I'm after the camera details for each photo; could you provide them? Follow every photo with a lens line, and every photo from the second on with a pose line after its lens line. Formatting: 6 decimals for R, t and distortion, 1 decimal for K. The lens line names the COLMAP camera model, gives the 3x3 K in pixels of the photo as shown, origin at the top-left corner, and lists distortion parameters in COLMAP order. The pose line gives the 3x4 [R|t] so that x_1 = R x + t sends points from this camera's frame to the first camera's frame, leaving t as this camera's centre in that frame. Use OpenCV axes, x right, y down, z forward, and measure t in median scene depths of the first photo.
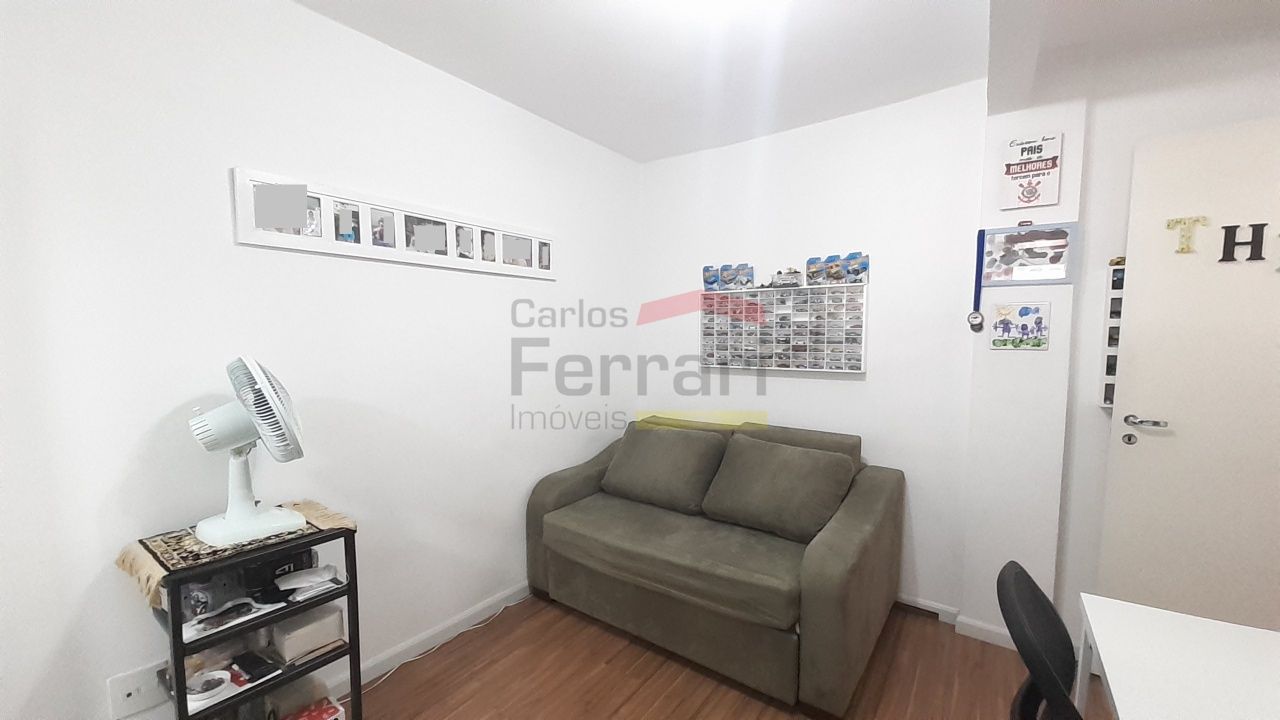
lens RADIAL K [[511.2, 0, 633.4], [0, 511.2, 370.3], [0, 0, 1]] dist [-0.001060, -0.003908]
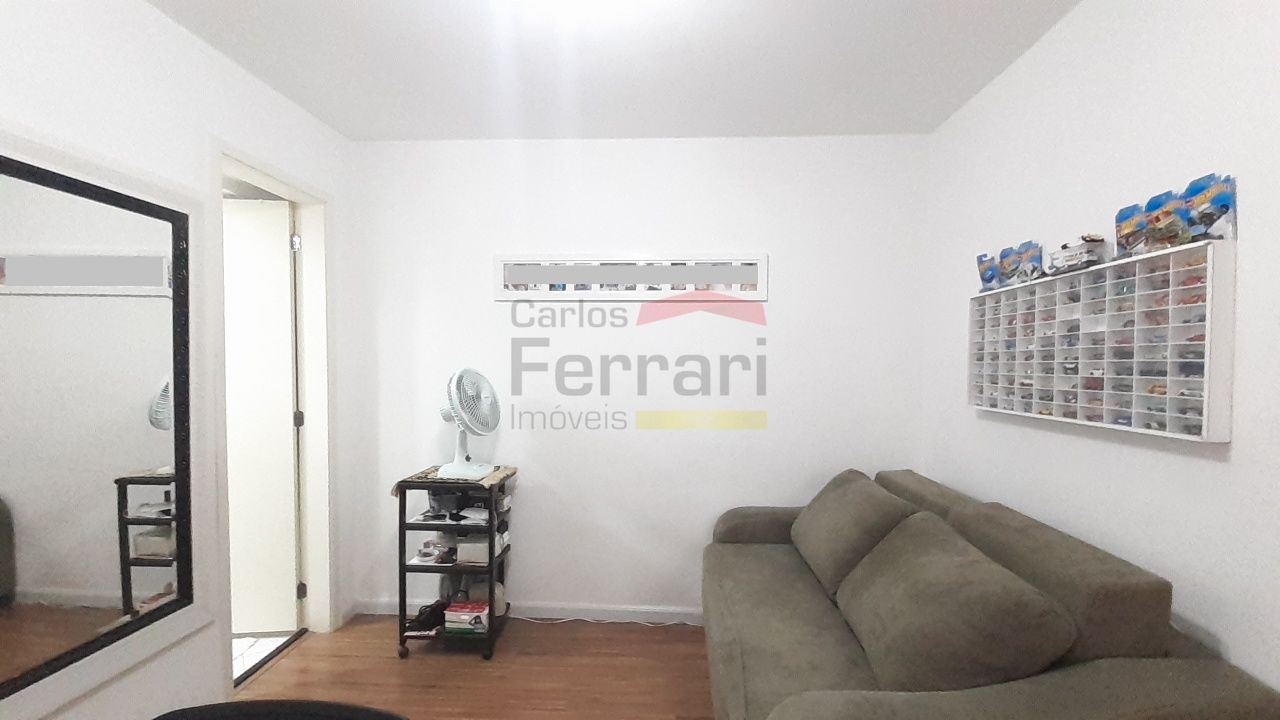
lens RADIAL K [[511.2, 0, 634.6], [0, 511.2, 365.6], [0, 0, 1]] dist [-0.001060, -0.003908]
pose [[0.524849, 0.008439, -0.851153, 0.552409], [-0.069970, 0.996994, -0.033261, -0.011228], [0.848315, 0.077012, 0.523862, 0.340697]]
